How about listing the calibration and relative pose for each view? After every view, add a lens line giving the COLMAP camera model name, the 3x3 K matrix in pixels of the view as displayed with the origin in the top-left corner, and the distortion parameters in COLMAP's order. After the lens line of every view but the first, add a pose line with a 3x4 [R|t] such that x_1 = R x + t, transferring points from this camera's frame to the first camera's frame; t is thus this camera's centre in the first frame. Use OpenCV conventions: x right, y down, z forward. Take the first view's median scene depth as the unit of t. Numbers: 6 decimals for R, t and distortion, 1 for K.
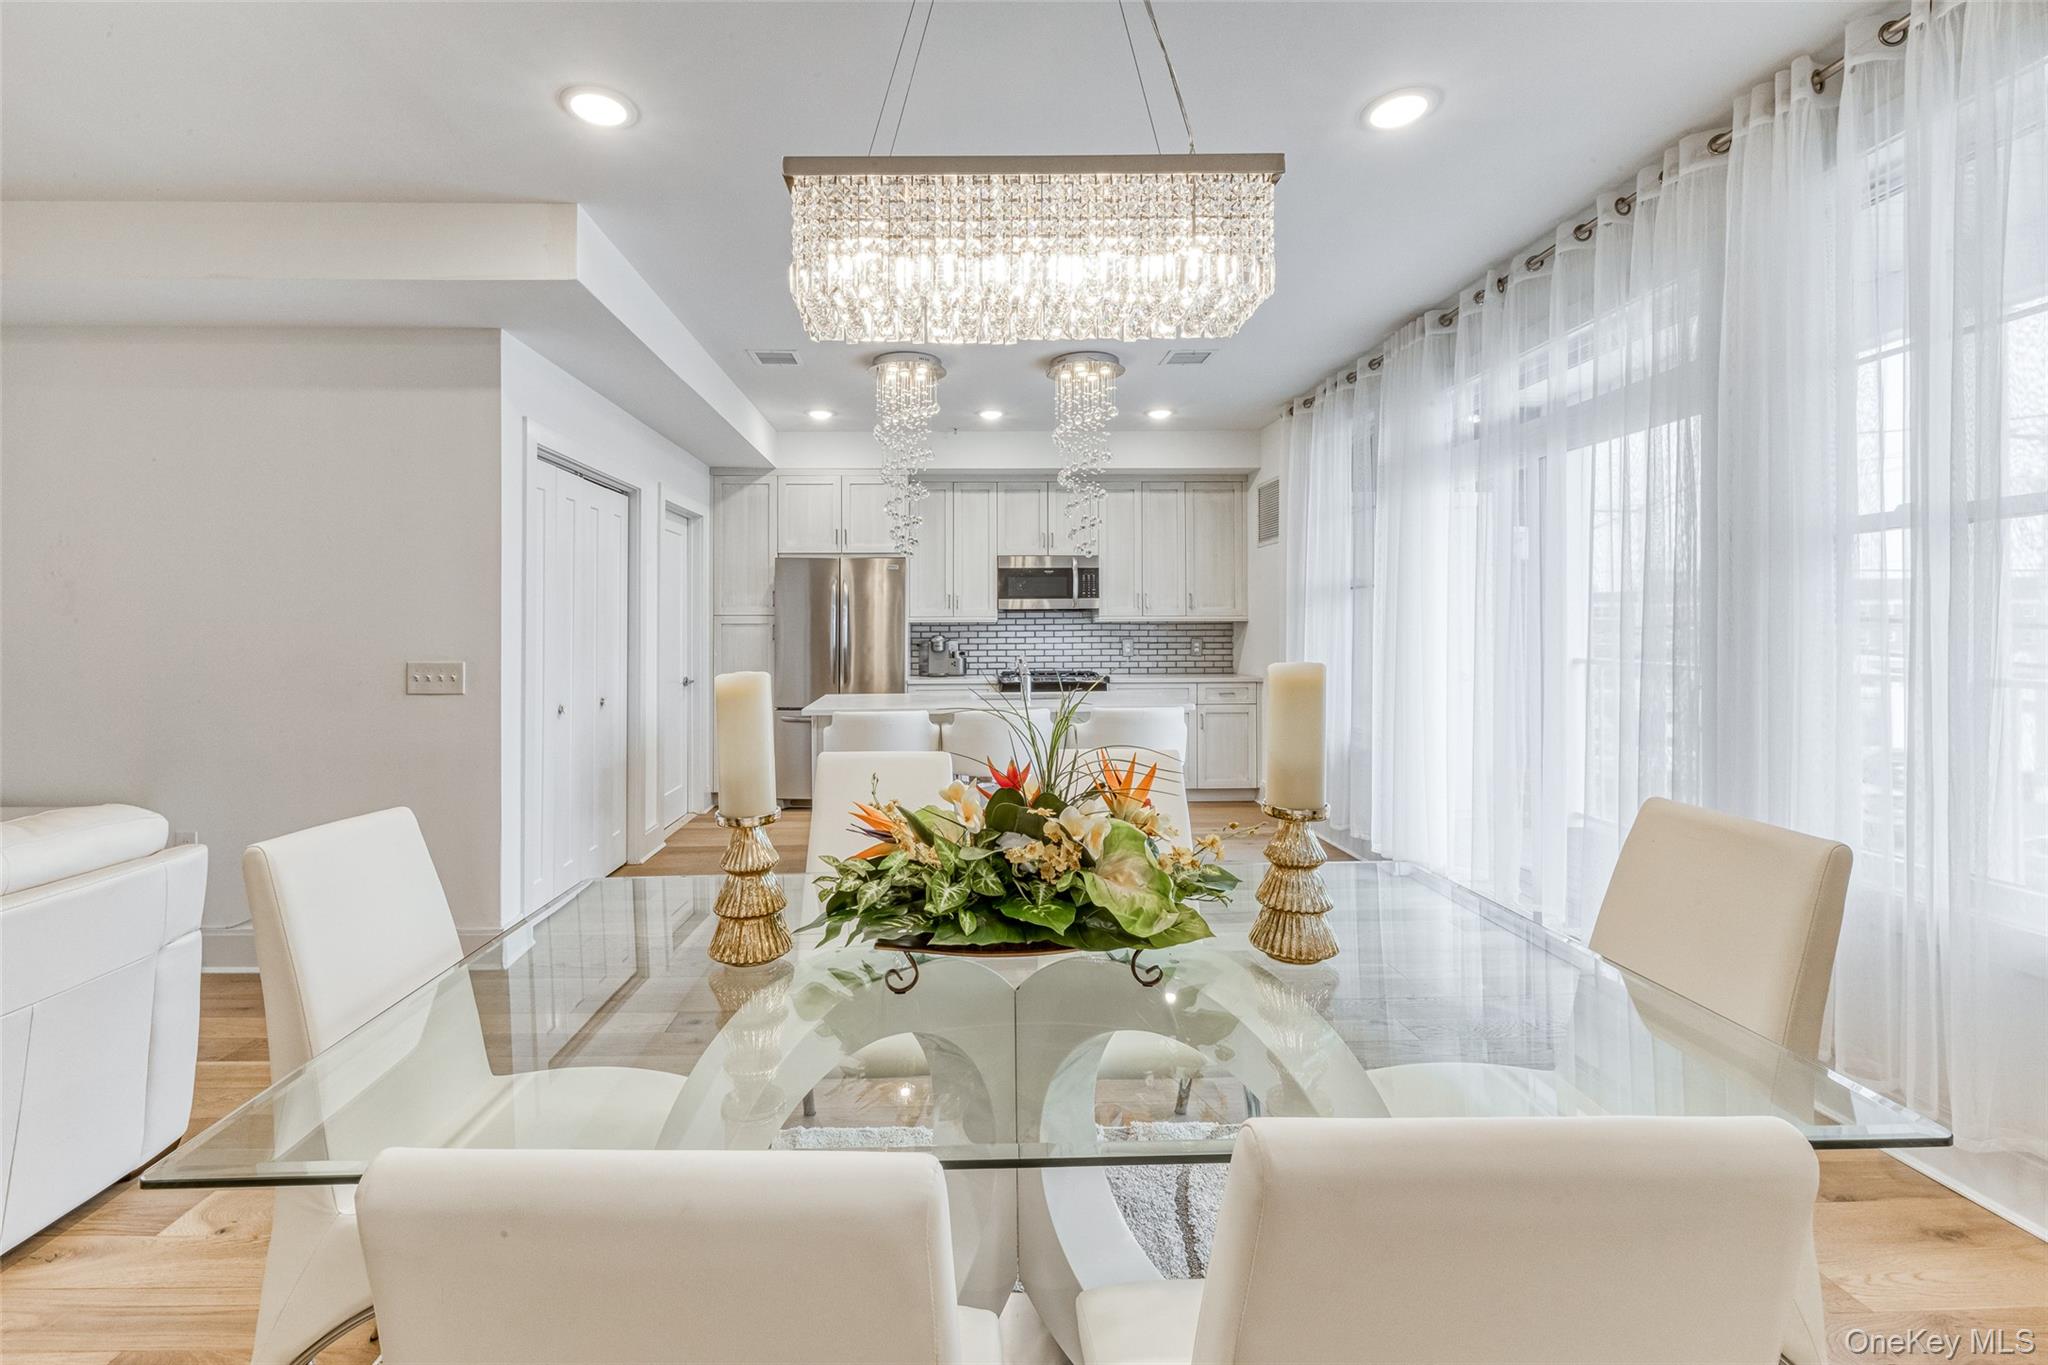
lens RADIAL K [[894.7, 0, 982.9], [0, 894.7, 645.3], [0, 0, 1]] dist [0.002151, 0.000234]
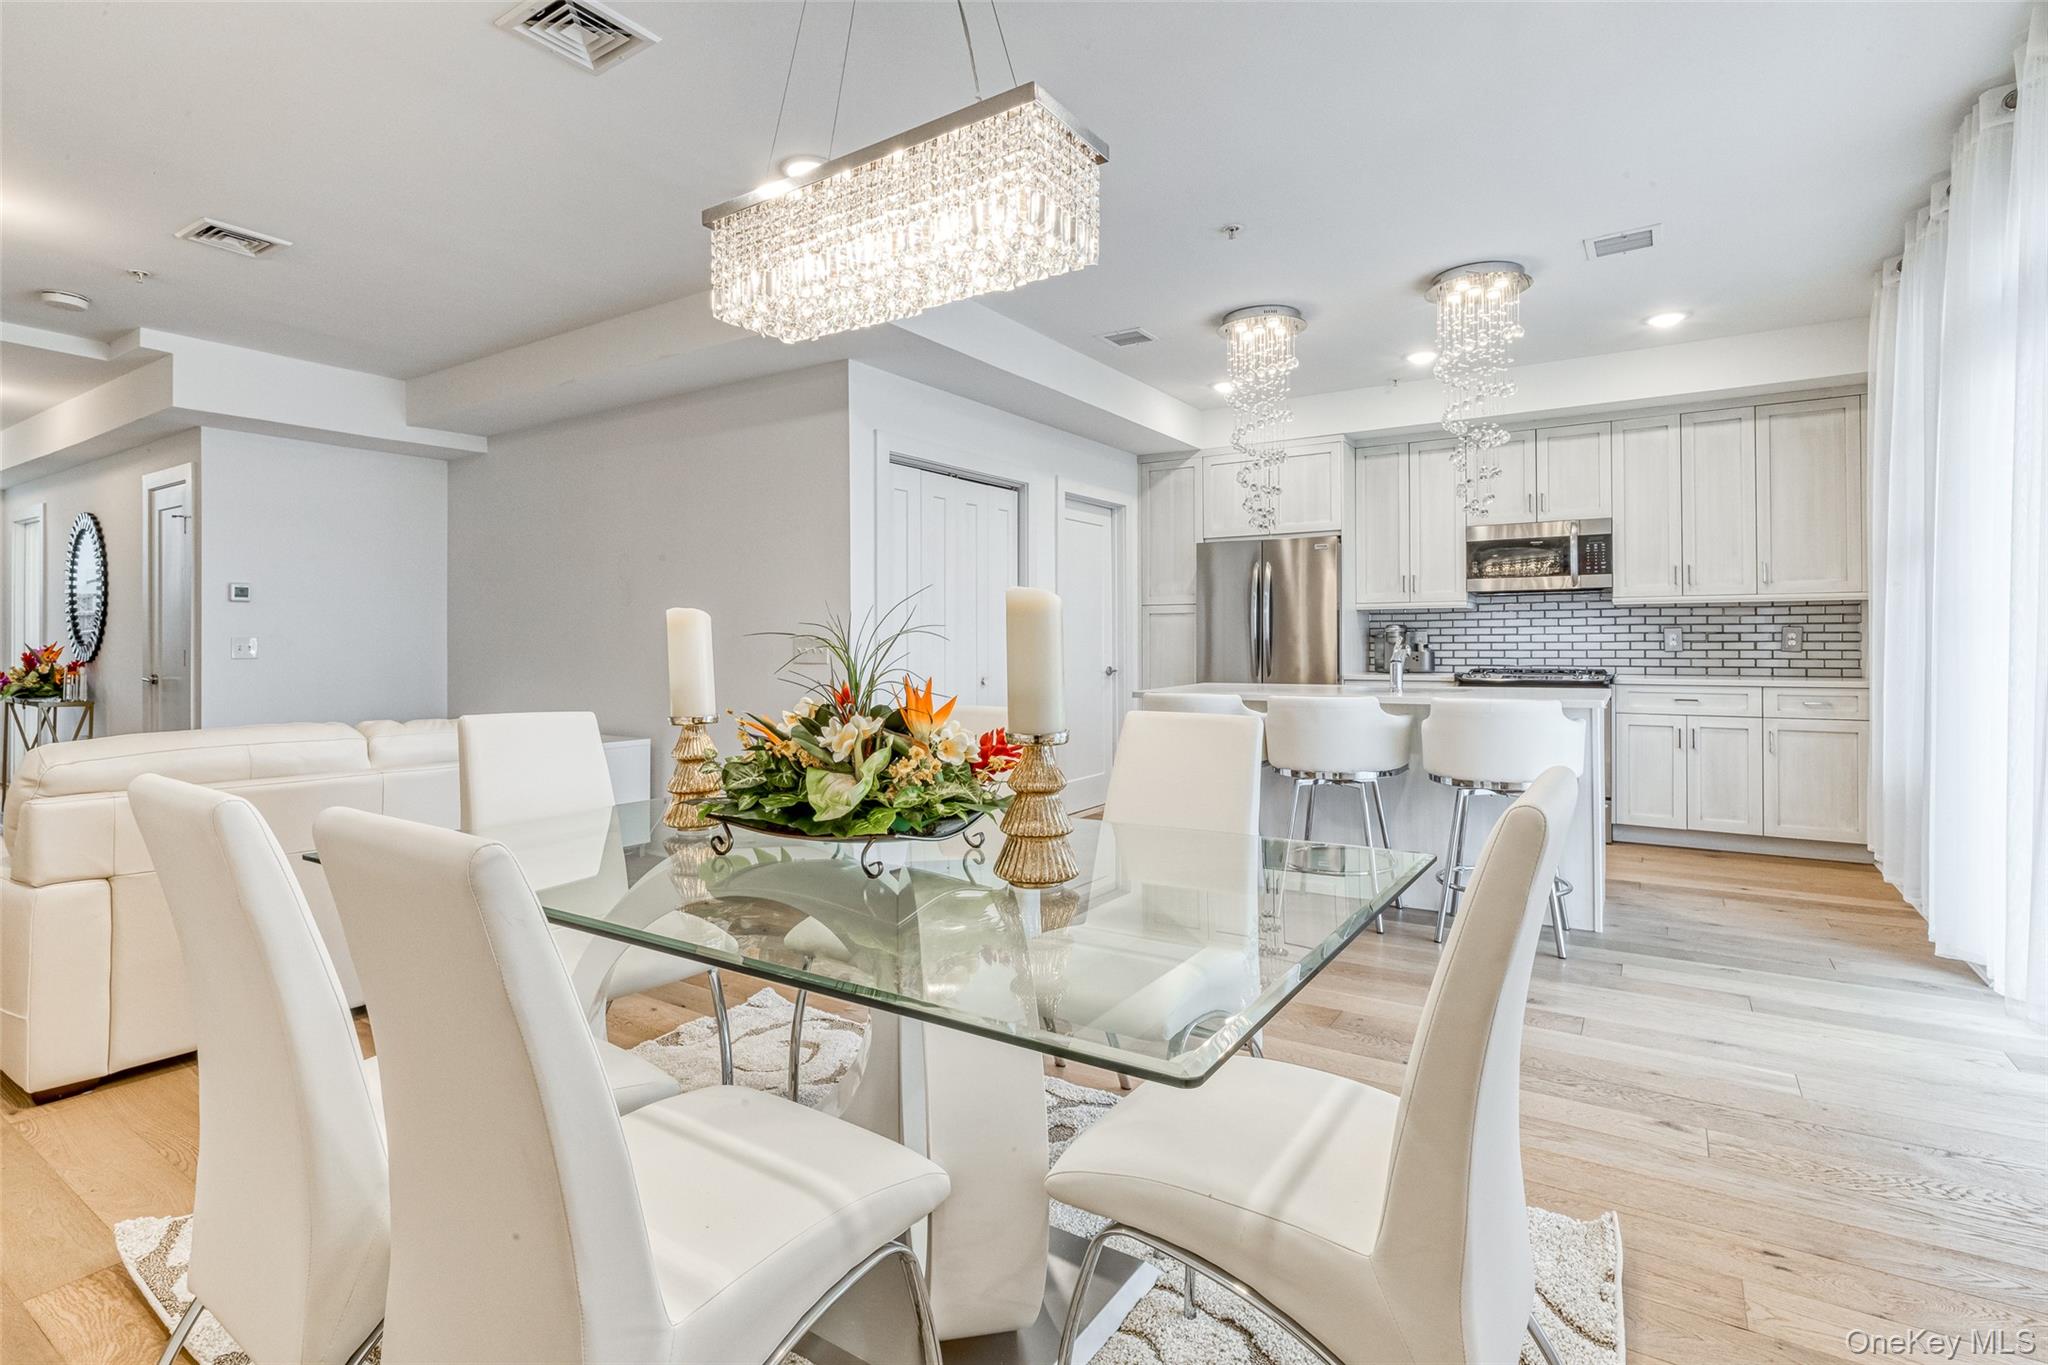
lens RADIAL K [[982.3, 0, 1004.4], [0, 982.3, 650.4], [0, 0, 1]] dist [-0.001134, -0.000467]
pose [[0.822131, 0.006702, -0.569260, 0.185820], [-0.008169, 0.999967, -0.000024, 0.017543], [0.569240, 0.004670, 0.822158, 0.016564]]
